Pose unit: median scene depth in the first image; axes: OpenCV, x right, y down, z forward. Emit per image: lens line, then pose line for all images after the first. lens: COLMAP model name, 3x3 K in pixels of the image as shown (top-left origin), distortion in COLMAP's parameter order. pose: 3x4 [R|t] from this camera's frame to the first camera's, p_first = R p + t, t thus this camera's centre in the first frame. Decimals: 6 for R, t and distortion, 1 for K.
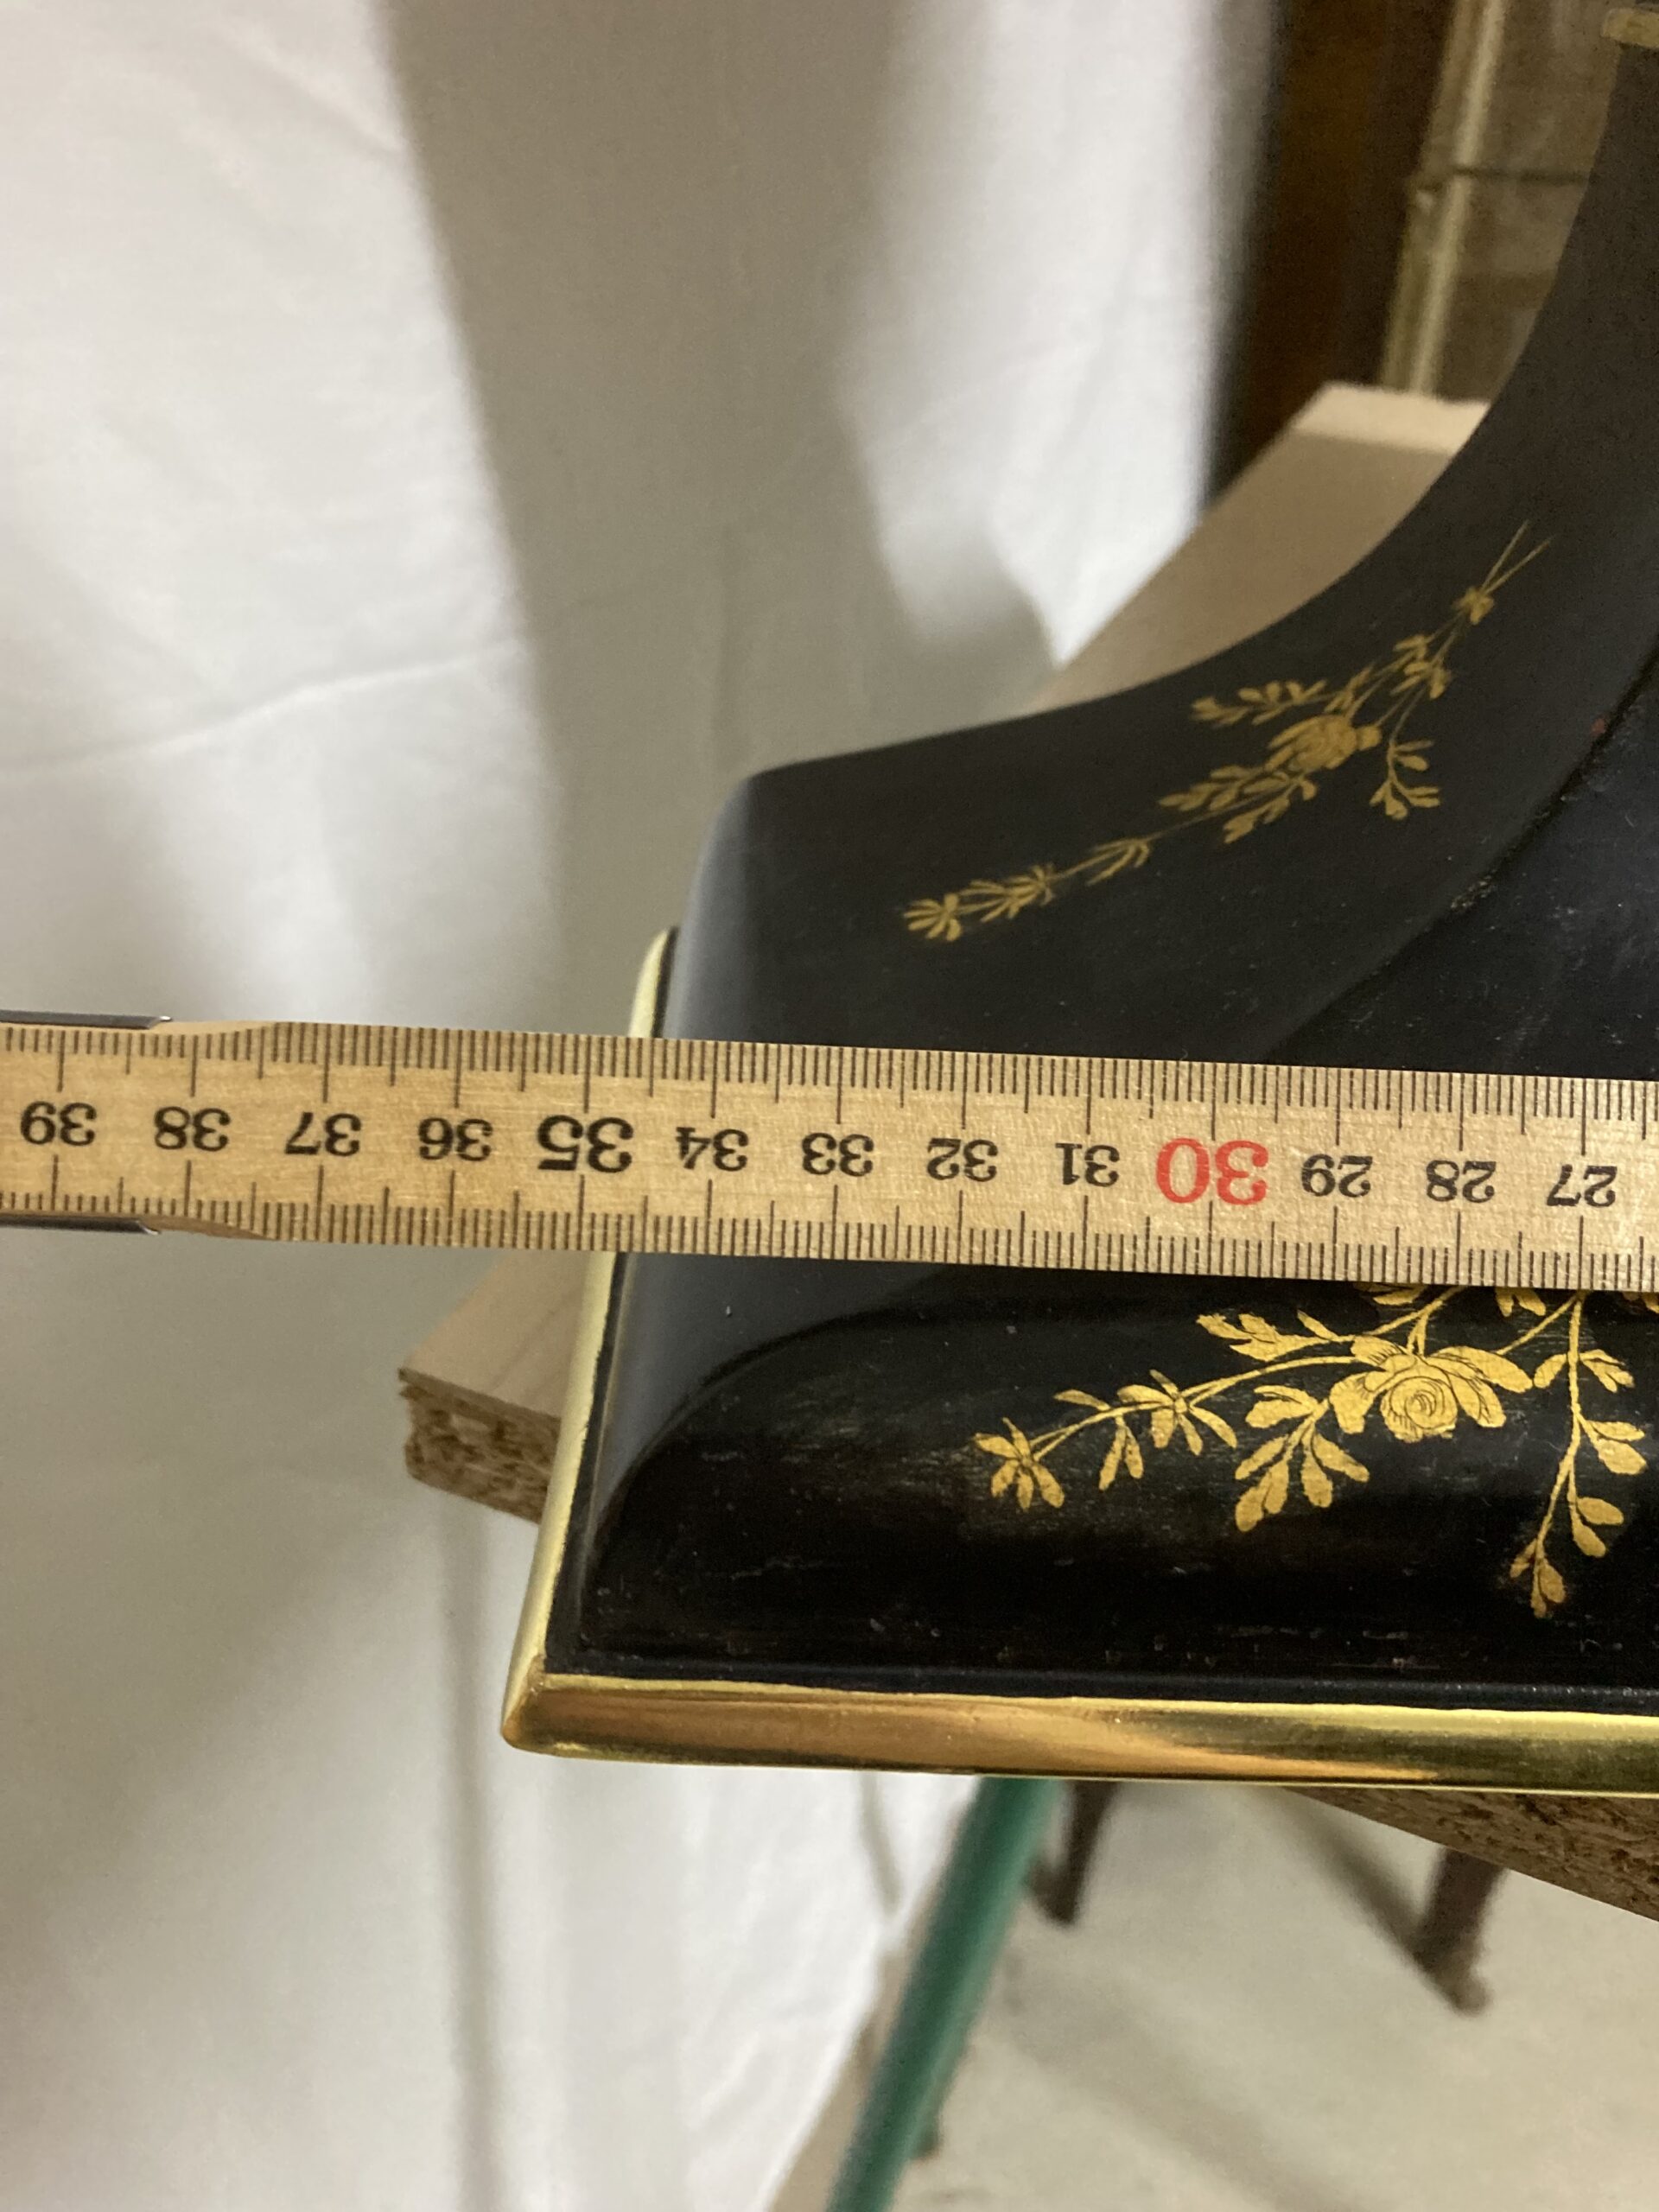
lens RADIAL K [[1818.9, 0, 814.6], [0, 1818.9, 1114.7], [0, 0, 1]] dist [0.085919, -0.225815]
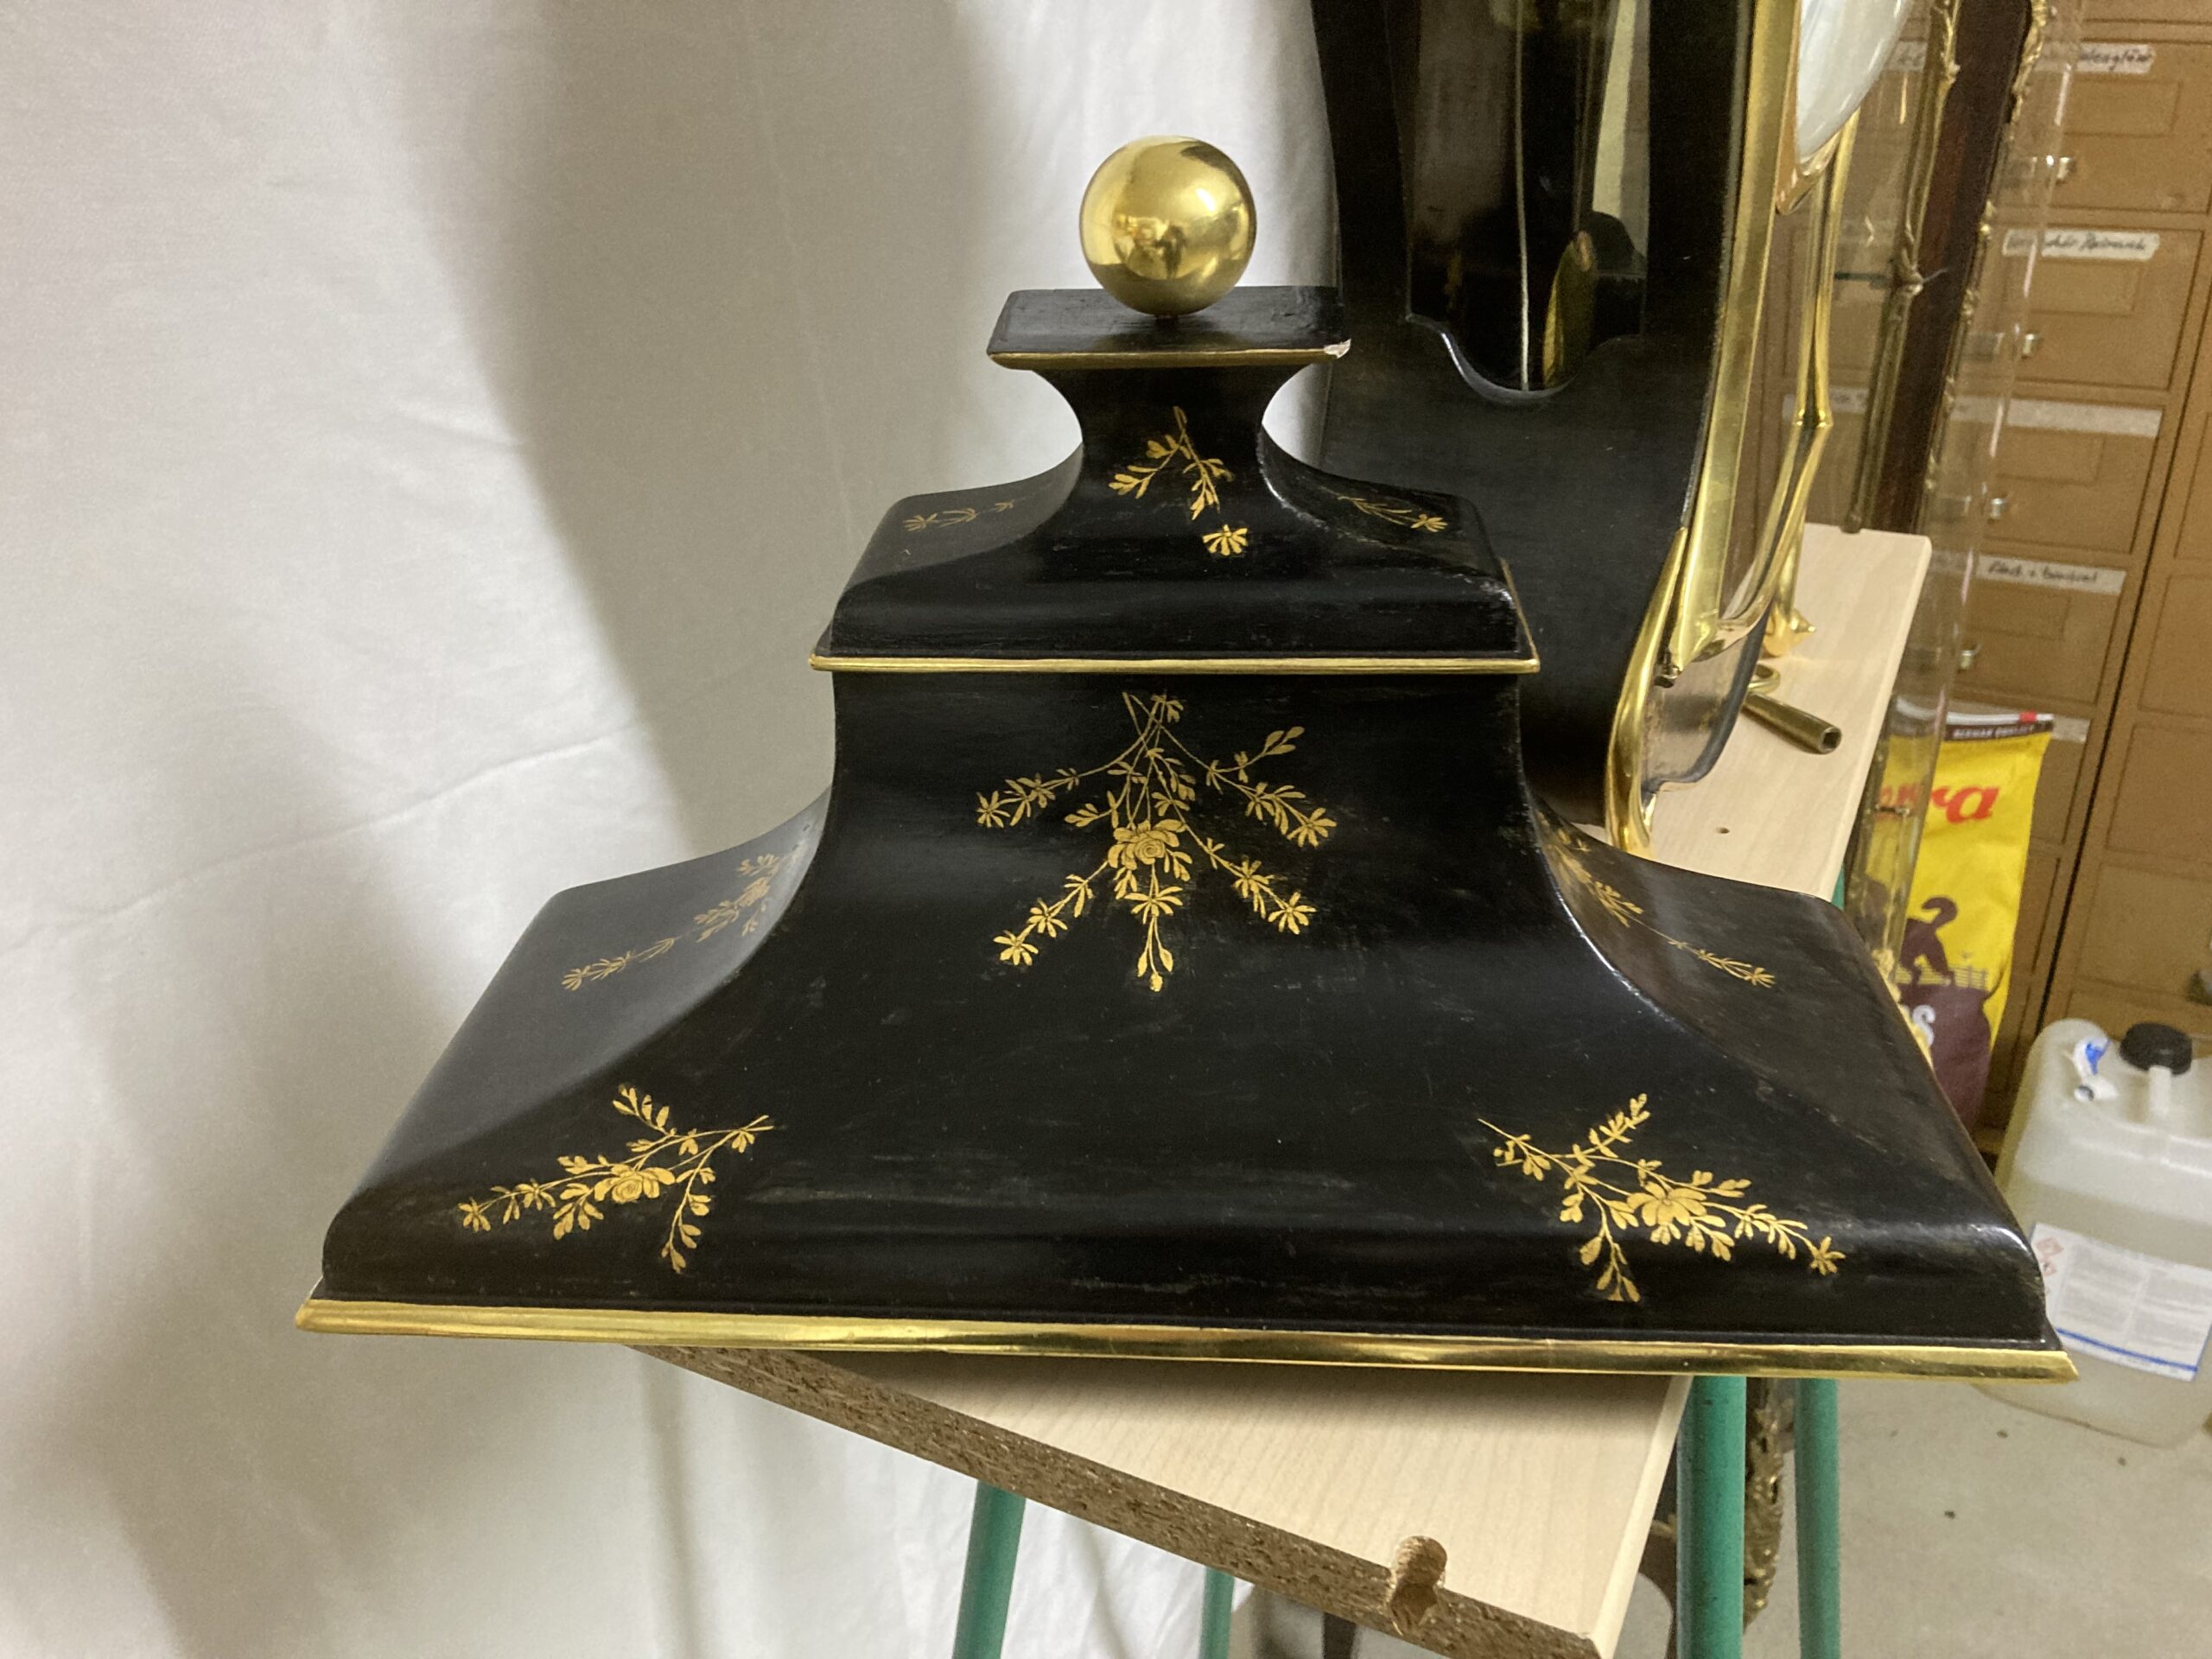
lens RADIAL K [[1818.9, 0, 1114.2], [0, 1818.9, 823.8], [0, 0, 1]] dist [0.085919, -0.225815]
pose [[0.994943, -0.029443, -0.096030, 1.287974], [0.020208, 0.995199, -0.095763, -0.096366], [0.098389, 0.093339, 0.990761, -1.564296]]
